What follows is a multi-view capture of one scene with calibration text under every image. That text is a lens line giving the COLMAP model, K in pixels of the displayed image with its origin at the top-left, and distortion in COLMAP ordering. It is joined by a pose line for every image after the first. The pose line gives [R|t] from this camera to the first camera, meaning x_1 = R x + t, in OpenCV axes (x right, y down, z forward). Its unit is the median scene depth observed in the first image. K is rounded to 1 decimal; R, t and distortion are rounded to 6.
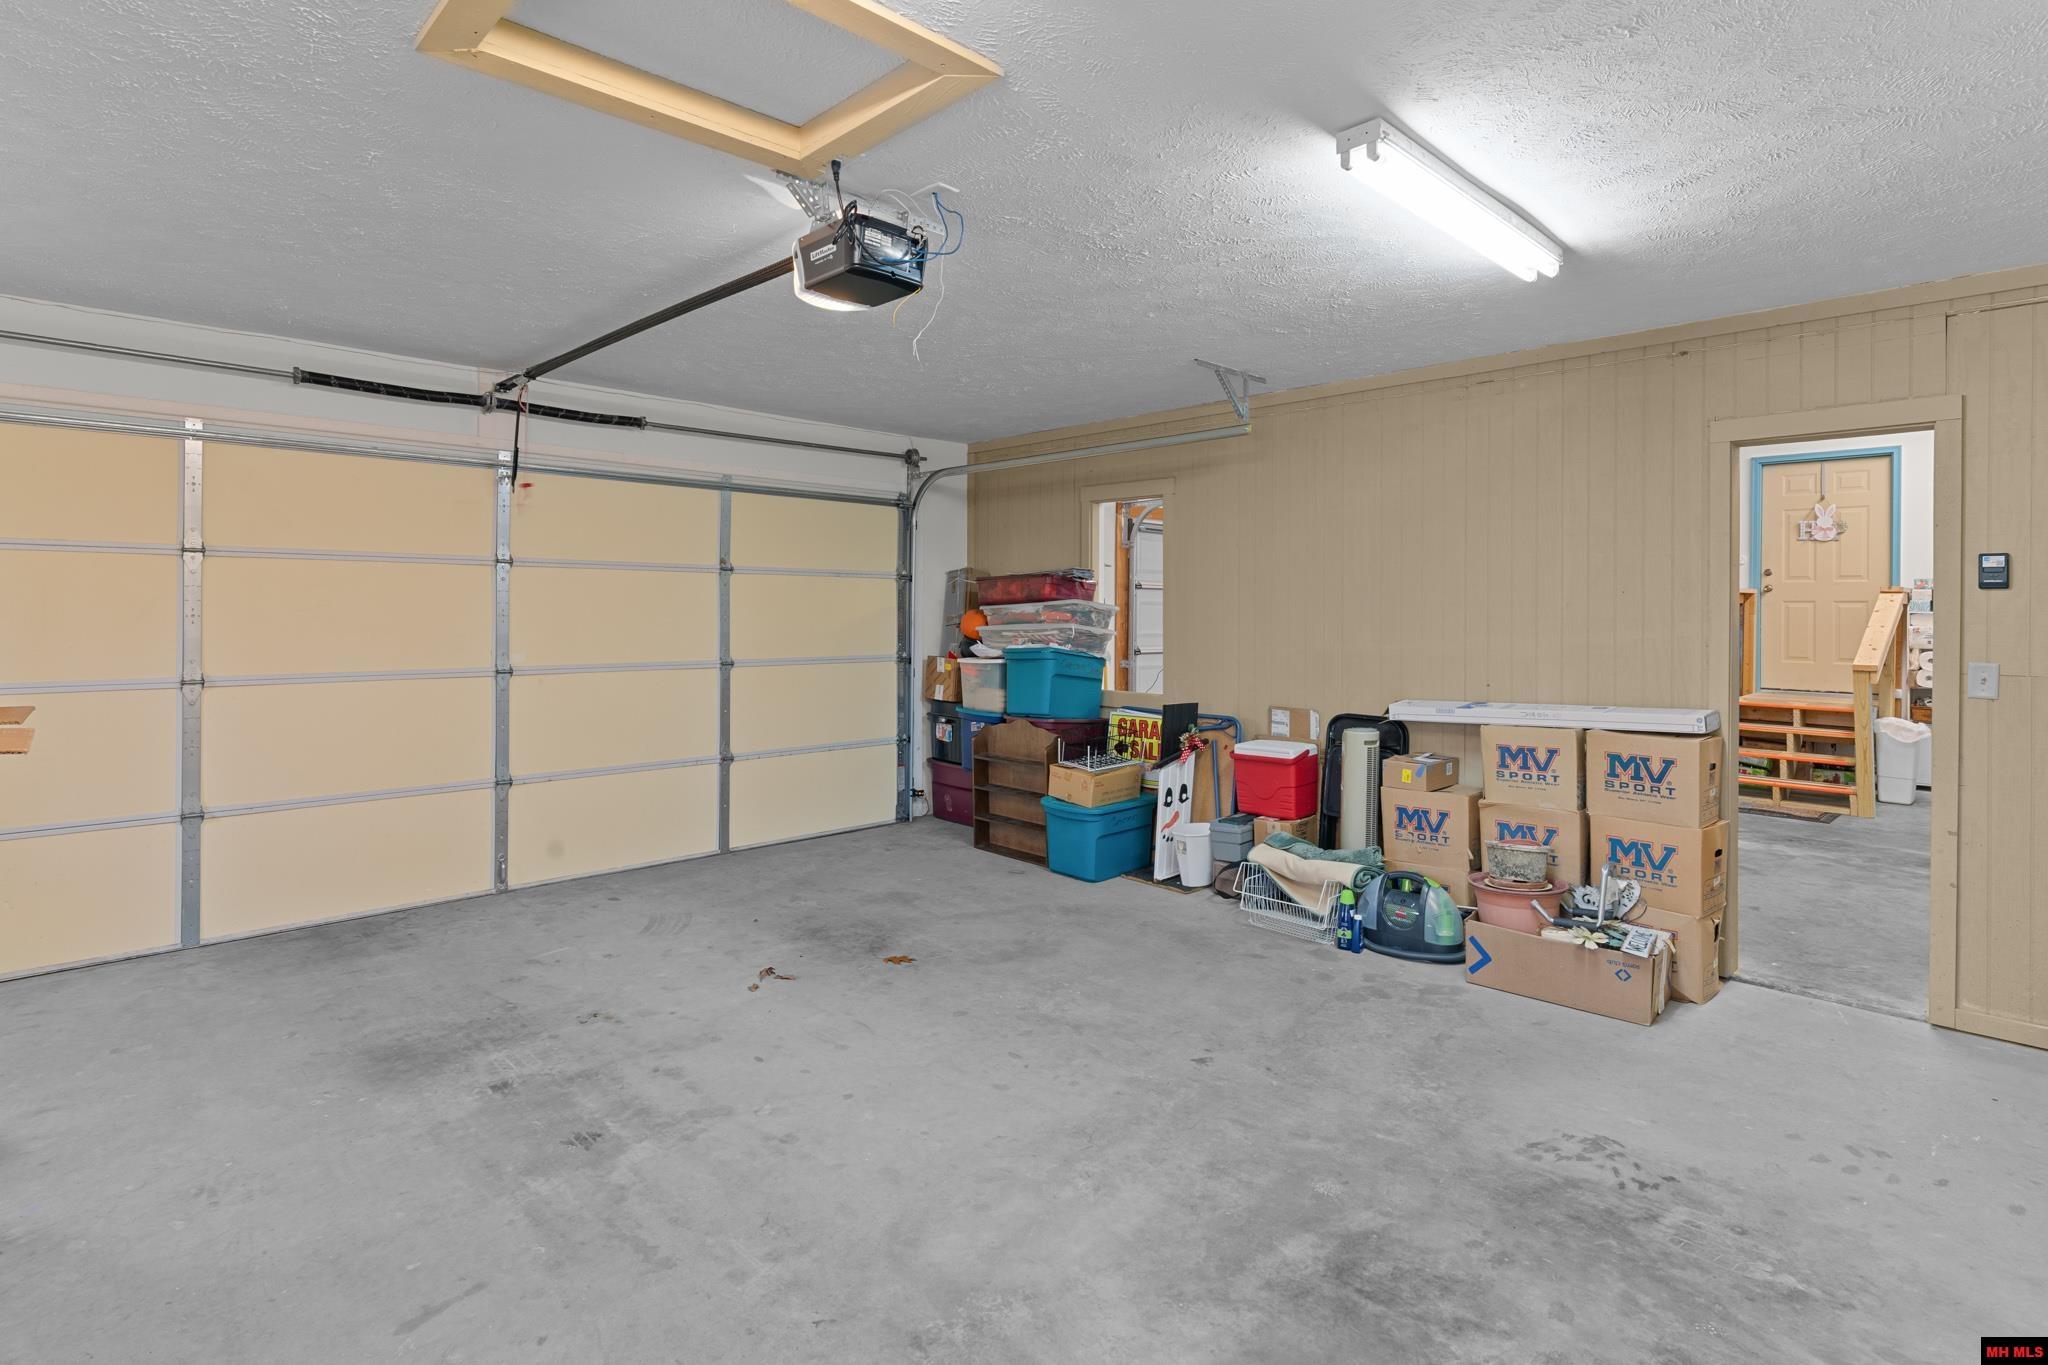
lens RADIAL K [[1020.9, 0, 1027.0], [0, 1020.9, 605.0], [0, 0, 1]] dist [-0.000610, -0.000179]
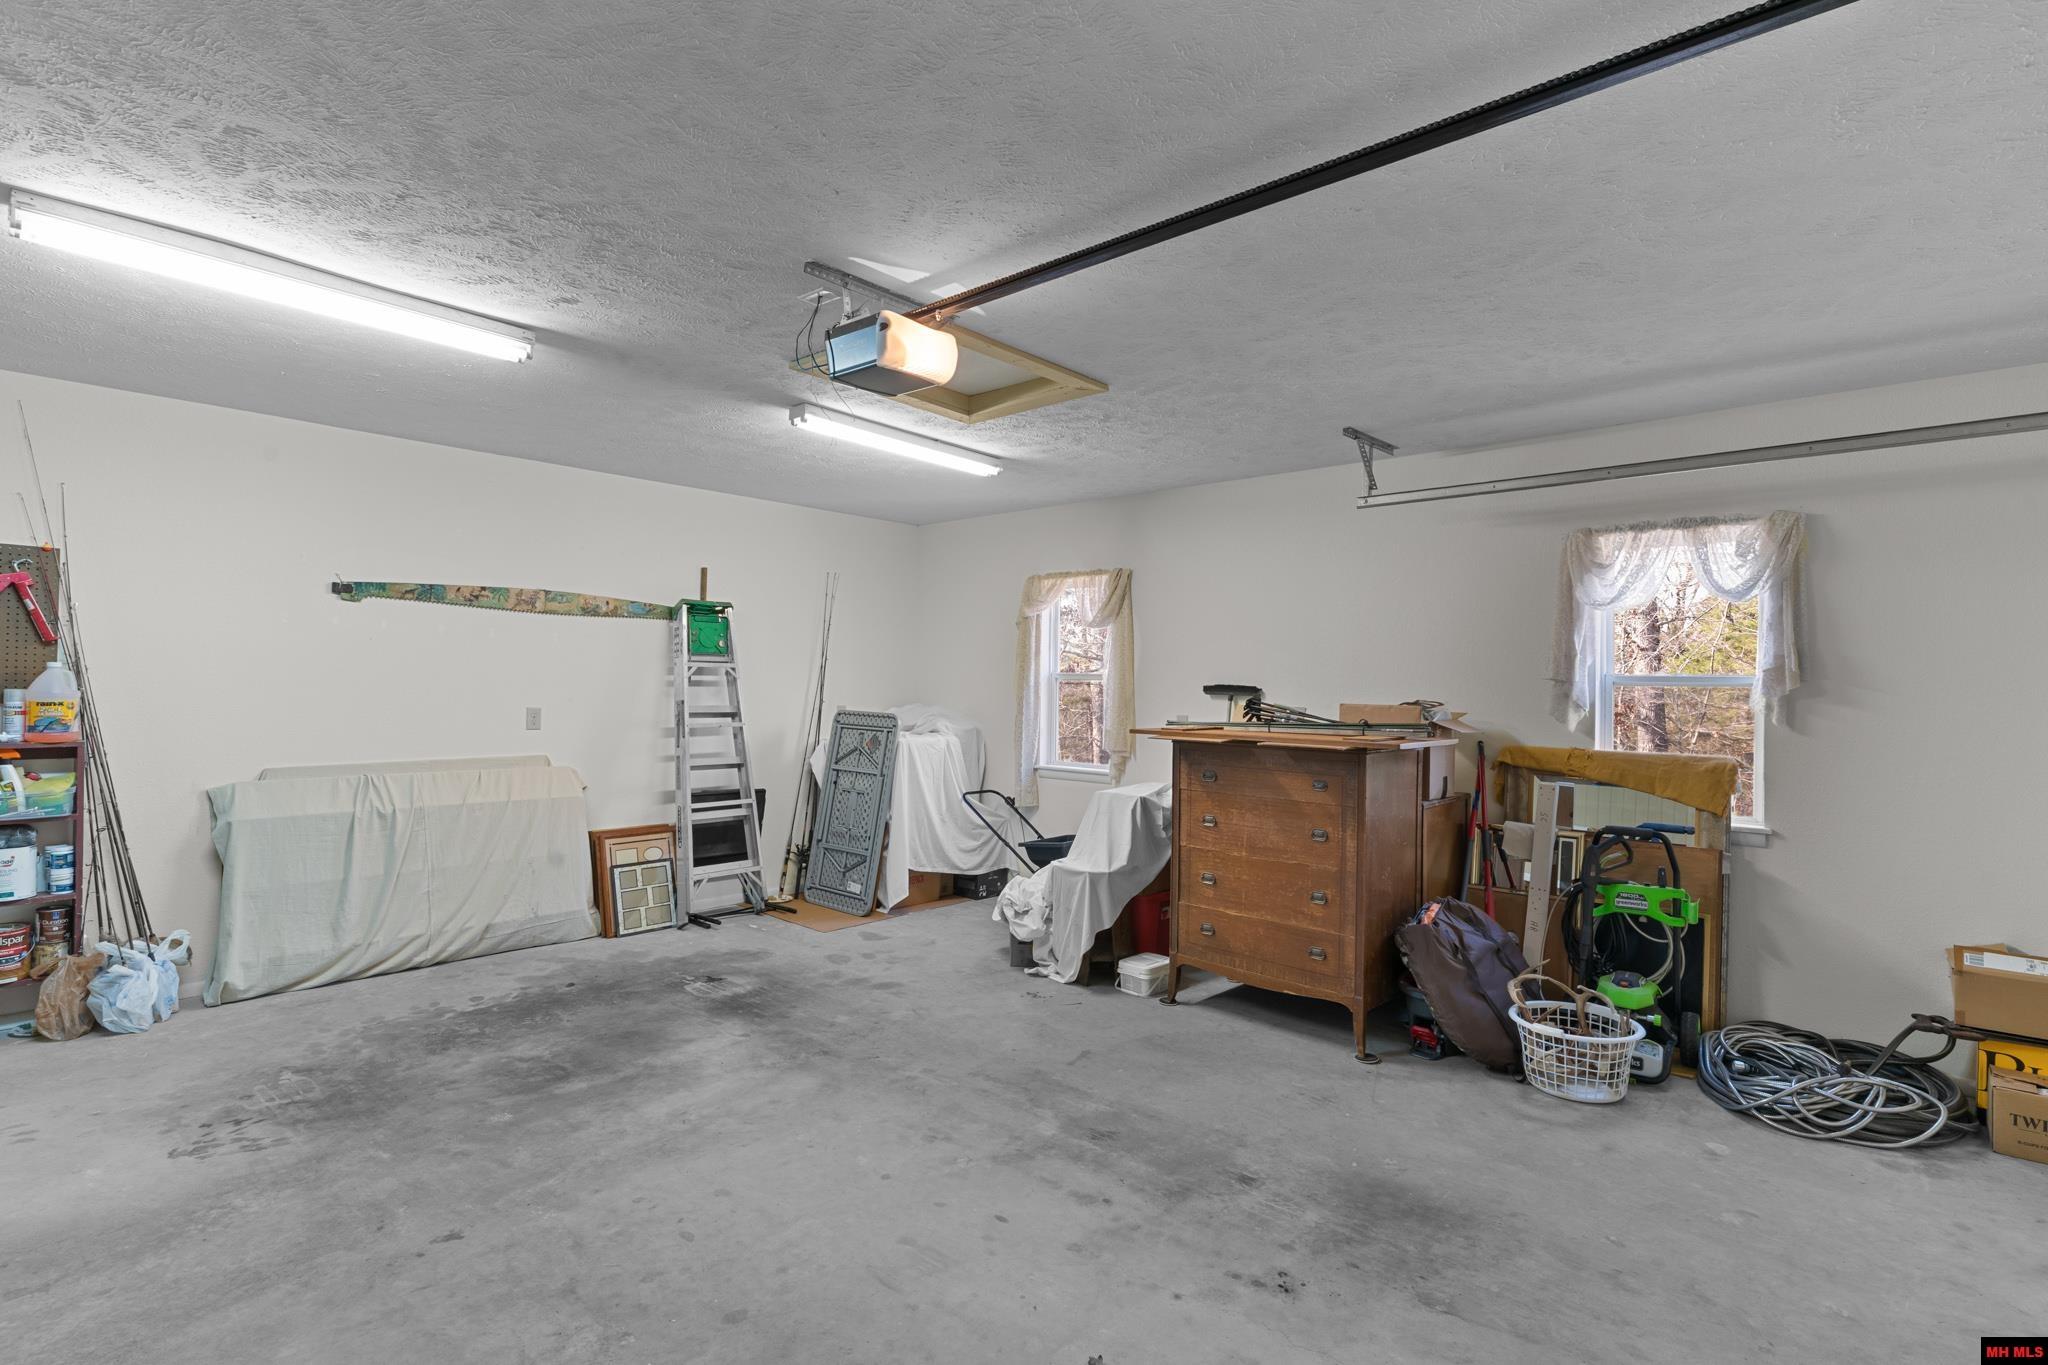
lens RADIAL K [[997.2, 0, 1016.0], [0, 997.2, 673.9], [0, 0, 1]] dist [-0.000865, -0.000540]
pose [[-0.998270, -0.024675, -0.053369, -0.211472], [-0.023928, 0.999607, -0.014603, 0.007125], [0.053708, -0.013300, -0.998468, 1.757953]]
